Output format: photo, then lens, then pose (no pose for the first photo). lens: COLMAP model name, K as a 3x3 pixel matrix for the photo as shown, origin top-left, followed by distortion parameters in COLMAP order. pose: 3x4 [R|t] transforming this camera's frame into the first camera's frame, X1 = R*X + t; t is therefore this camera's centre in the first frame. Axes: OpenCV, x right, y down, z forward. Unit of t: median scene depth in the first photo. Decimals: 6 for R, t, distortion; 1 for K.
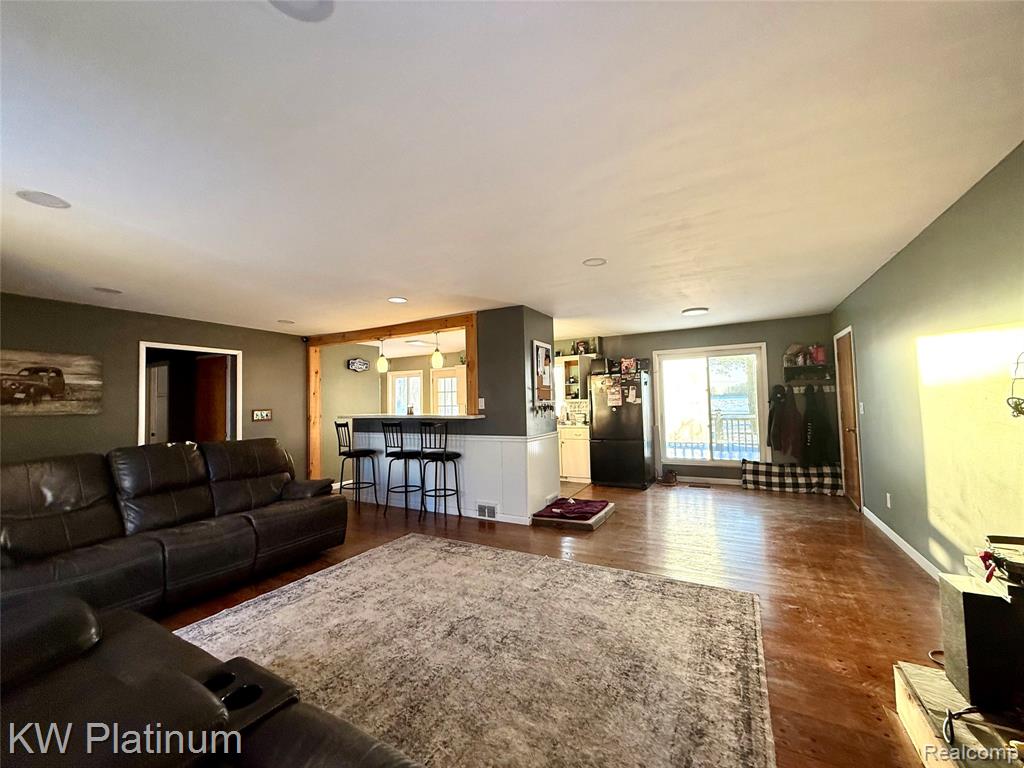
lens RADIAL K [[406.7, 0, 512.2], [0, 406.7, 383.3], [0, 0, 1]] dist [-0.001231, 0.000428]
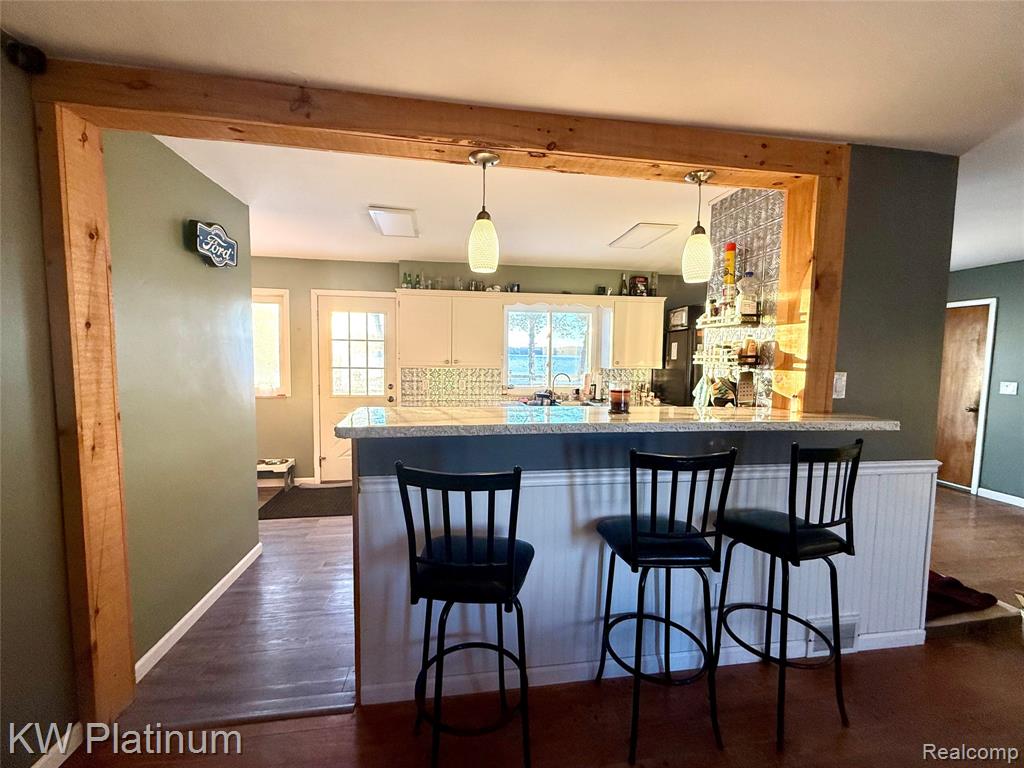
lens RADIAL K [[406.7, 0, 510.4], [0, 406.7, 386.4], [0, 0, 1]] dist [-0.001231, 0.000428]
pose [[0.796116, -0.012352, 0.605018, -0.728387], [-0.059169, 0.993412, 0.098138, 0.038954], [-0.602245, -0.113928, 0.790140, 1.108340]]
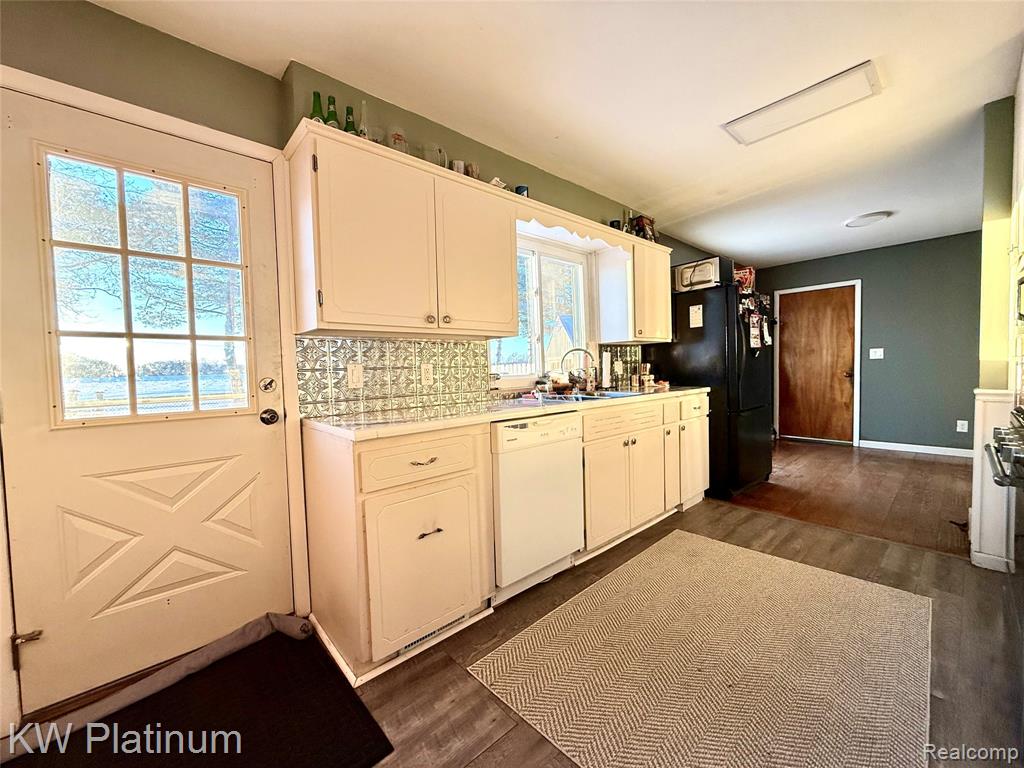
lens RADIAL K [[406.7, 0, 510.6], [0, 406.7, 386.5], [0, 0, 1]] dist [-0.001231, 0.000428]
pose [[0.329589, -0.029114, 0.943676, -0.636533], [-0.024522, 0.998923, 0.039383, 0.154582], [-0.943806, -0.036121, 0.328520, 1.844620]]
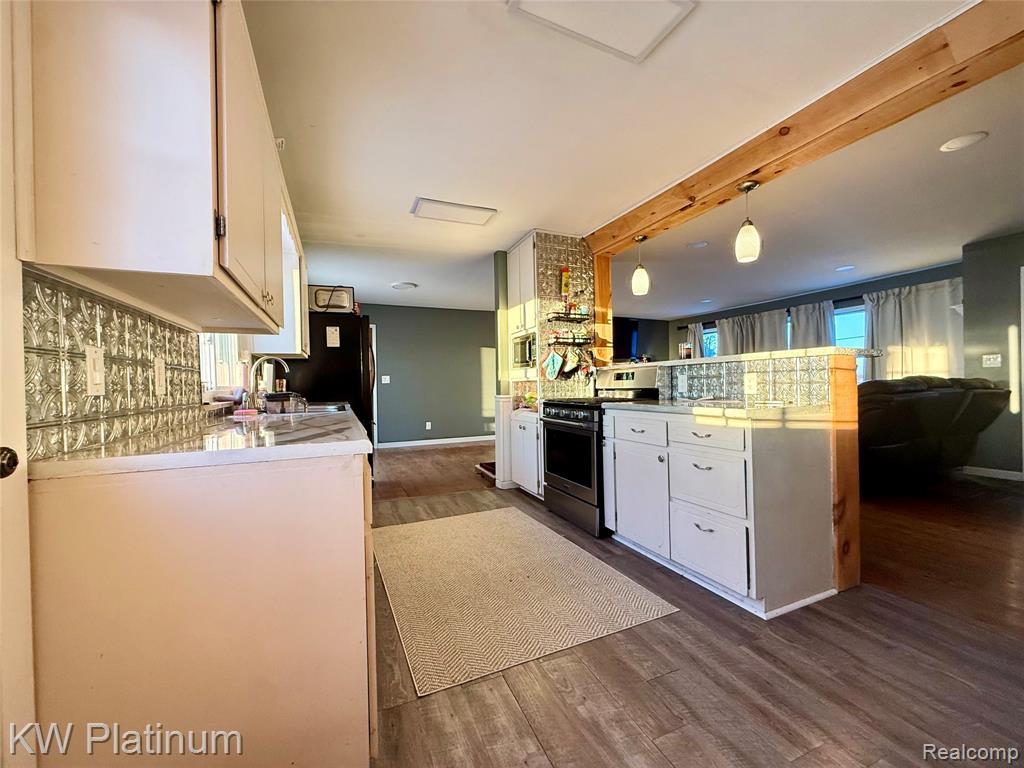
lens RADIAL K [[406.7, 0, 510.4], [0, 406.7, 386.3], [0, 0, 1]] dist [-0.001231, 0.000428]
pose [[-0.784231, 0.035532, 0.619451, -0.577950], [0.008876, 0.998899, -0.046061, 0.191749], [-0.620406, -0.030625, -0.783683, 2.253397]]
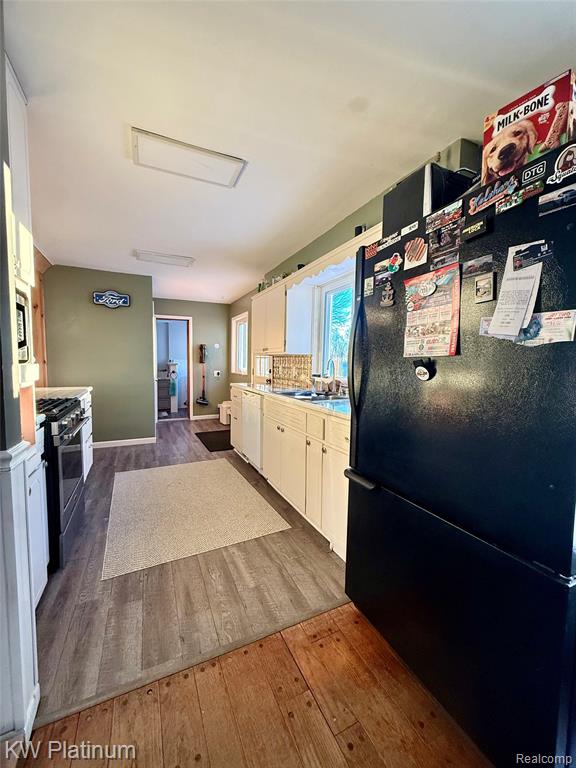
lens RADIAL K [[305.0, 0, 288.8], [0, 305.0, 387.7], [0, 0, 1]] dist [-0.001231, 0.000428]
pose [[0.814000, 0.082439, -0.574985, 0.469234], [-0.005289, 0.990888, 0.134582, 0.080495], [0.580840, -0.106509, 0.807019, 1.333391]]
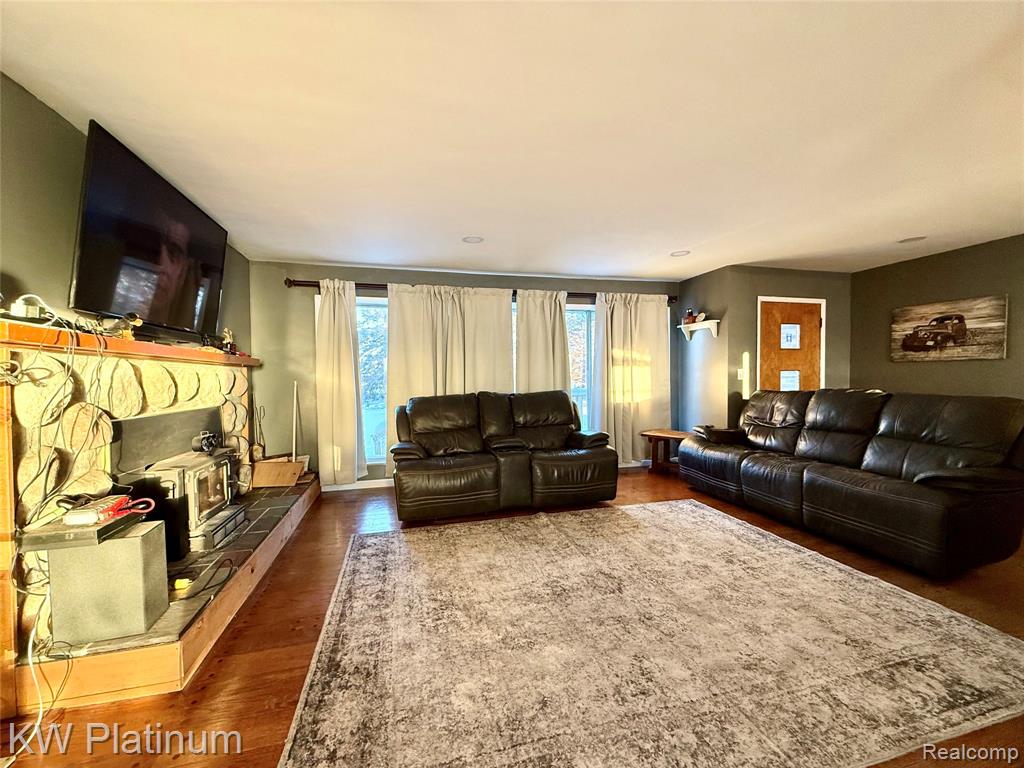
lens RADIAL K [[406.7, 0, 508.9], [0, 406.7, 384.6], [0, 0, 1]] dist [-0.001231, 0.000428]
pose [[-0.724218, 0.051171, -0.687670, 0.449723], [0.064944, 0.997872, 0.005859, 0.062487], [0.686506, -0.040417, -0.726000, 0.999493]]
